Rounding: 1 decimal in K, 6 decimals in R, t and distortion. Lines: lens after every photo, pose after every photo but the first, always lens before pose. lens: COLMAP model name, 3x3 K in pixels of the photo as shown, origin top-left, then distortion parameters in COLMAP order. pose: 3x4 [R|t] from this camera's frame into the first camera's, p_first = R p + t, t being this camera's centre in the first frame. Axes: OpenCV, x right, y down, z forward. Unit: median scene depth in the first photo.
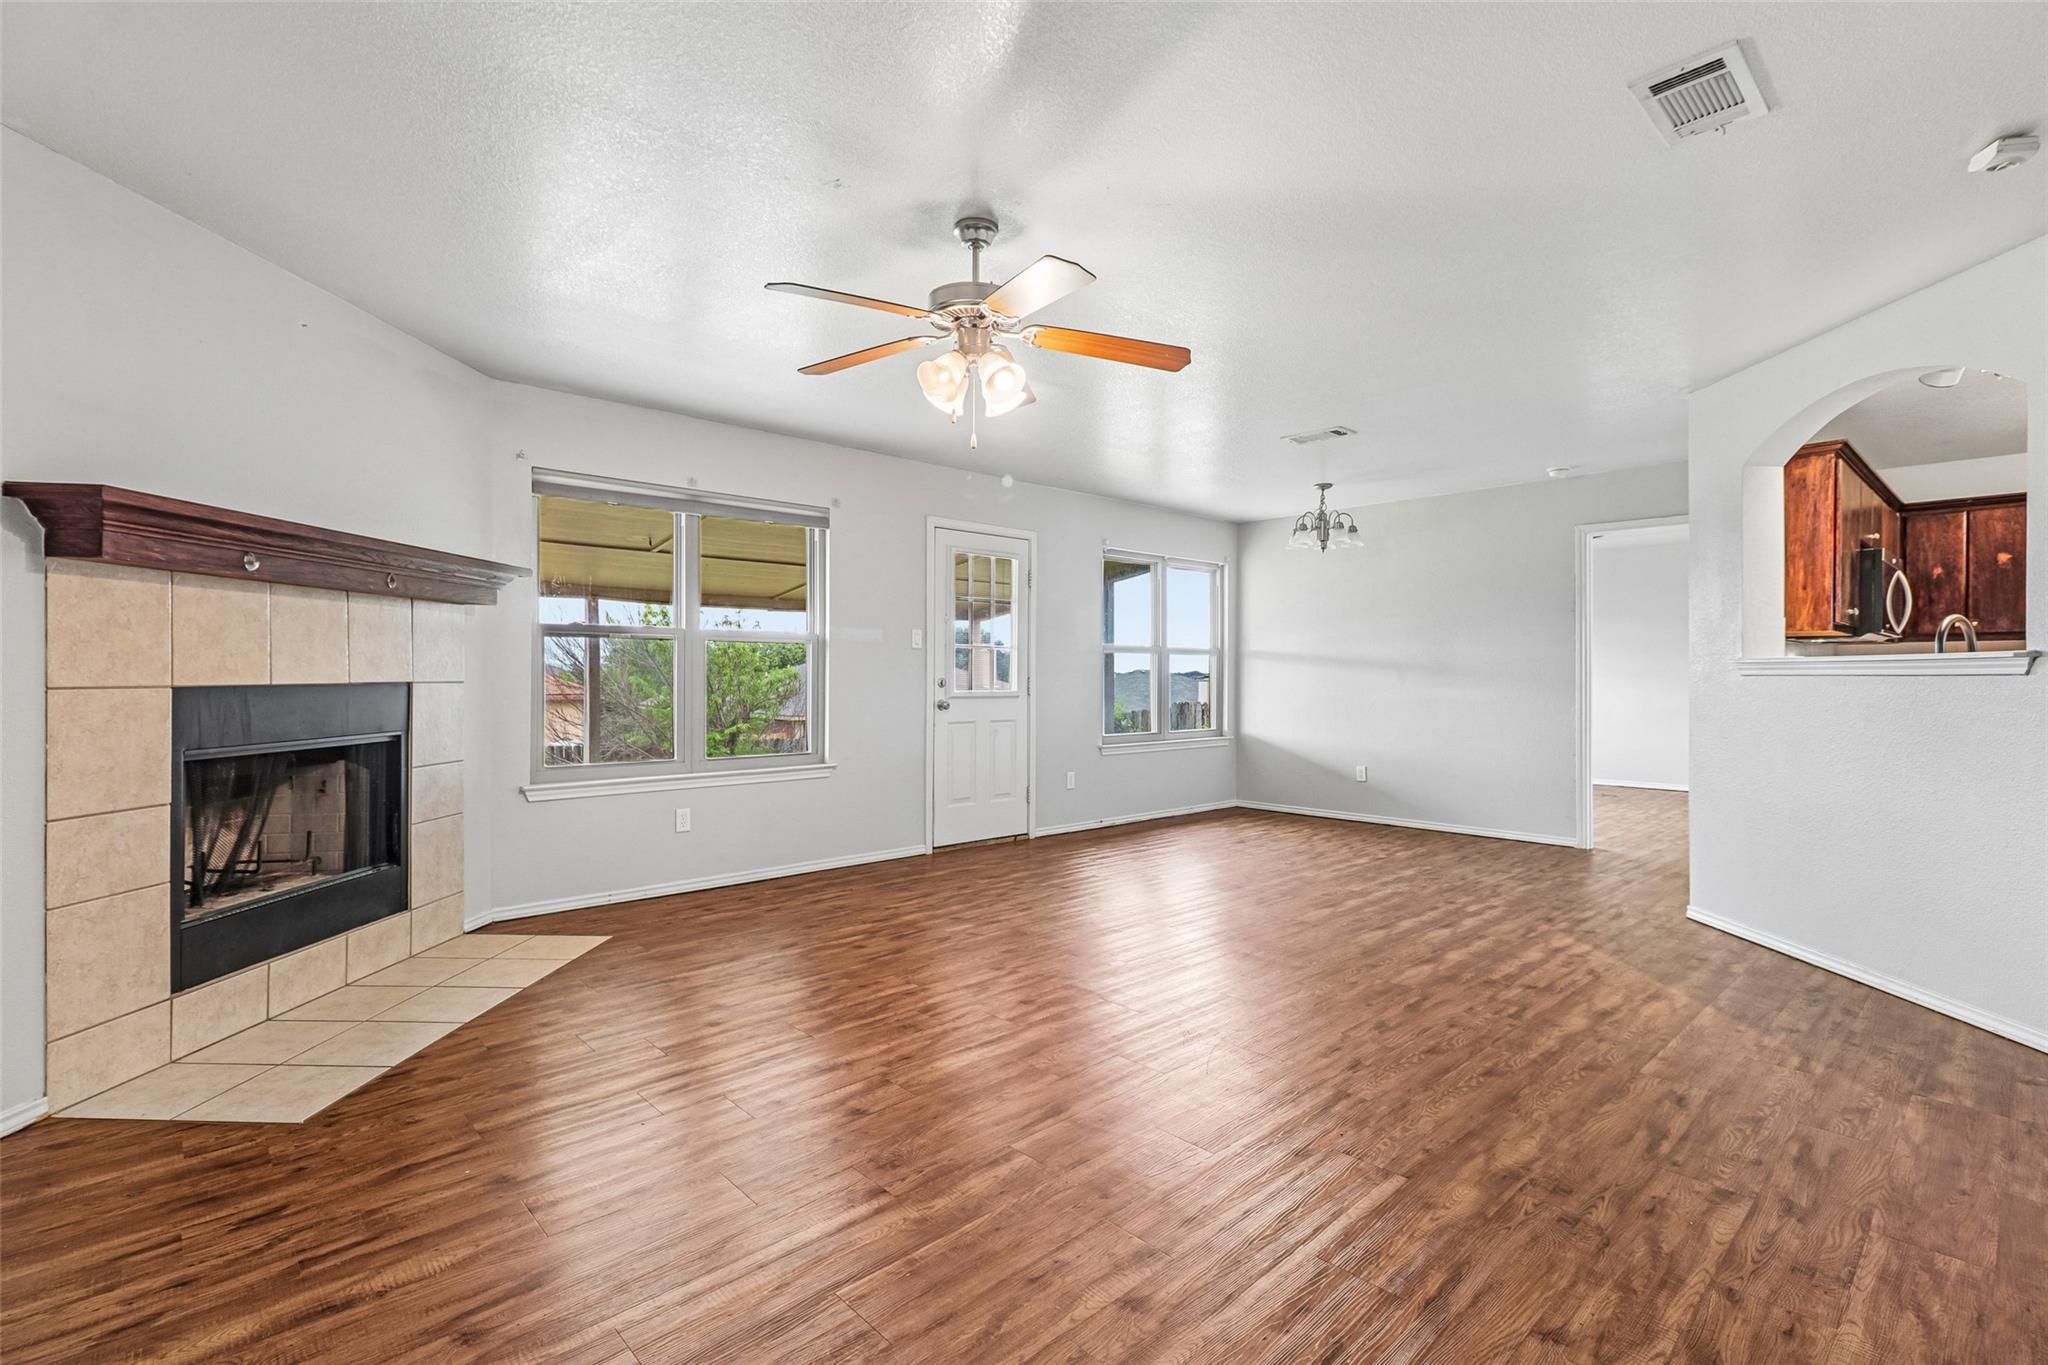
lens RADIAL K [[947.0, 0, 1025.3], [0, 947.0, 672.0], [0, 0, 1]] dist [0.003415, -0.000826]
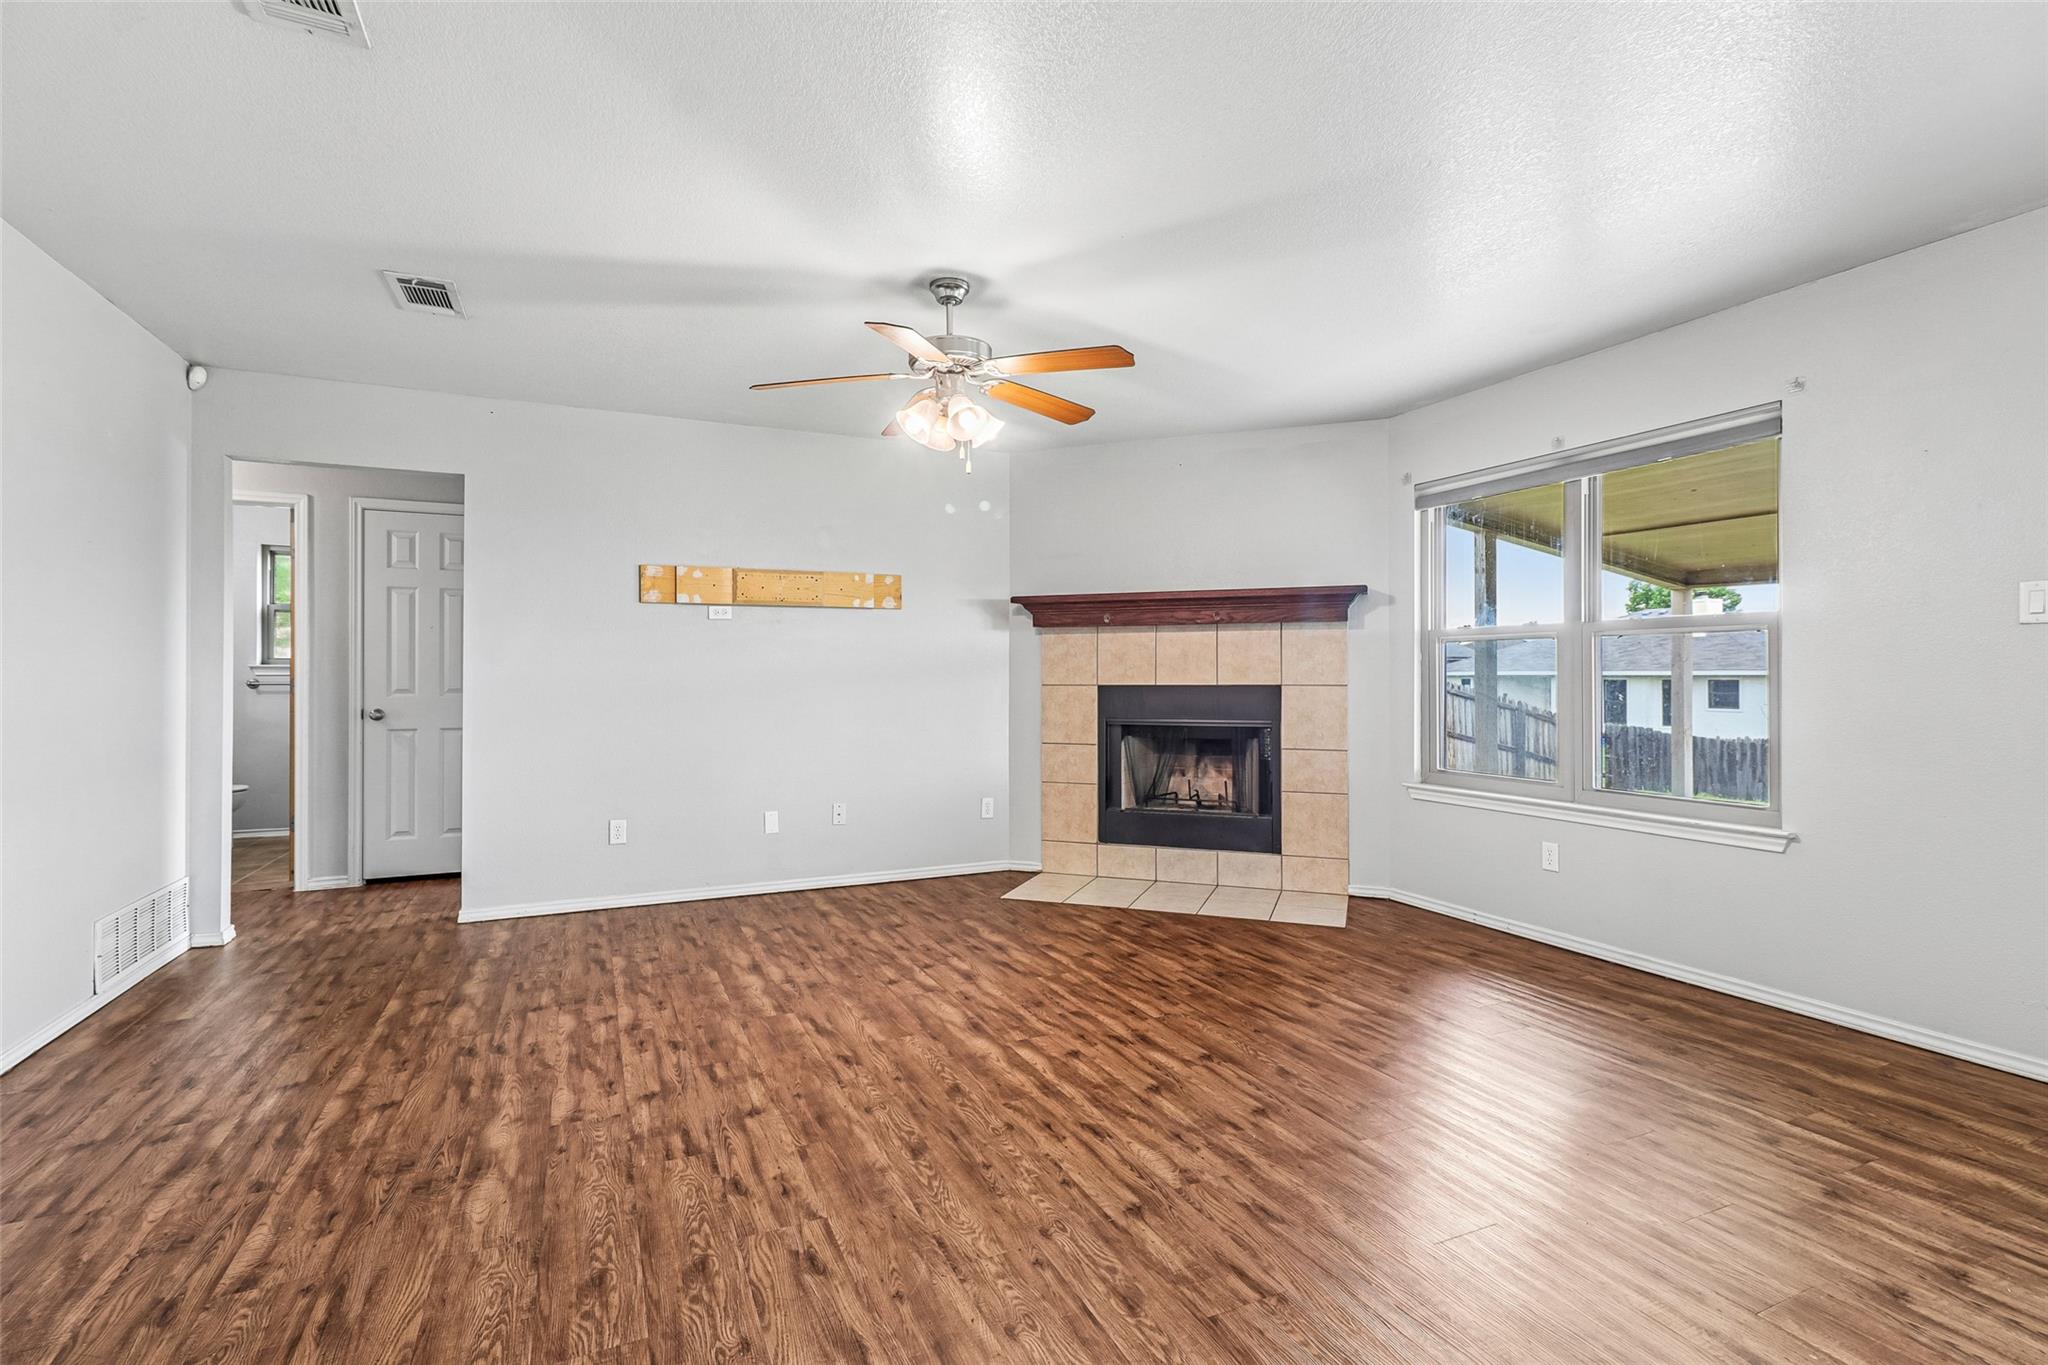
lens RADIAL K [[947.0, 0, 1021.5], [0, 947.0, 674.8], [0, 0, 1]] dist [0.003415, -0.000826]
pose [[-0.315424, -0.004313, -0.948941, 0.563911], [0.000173, 0.999989, -0.004603, 0.001664], [0.948951, -0.001616, -0.315420, 0.818856]]
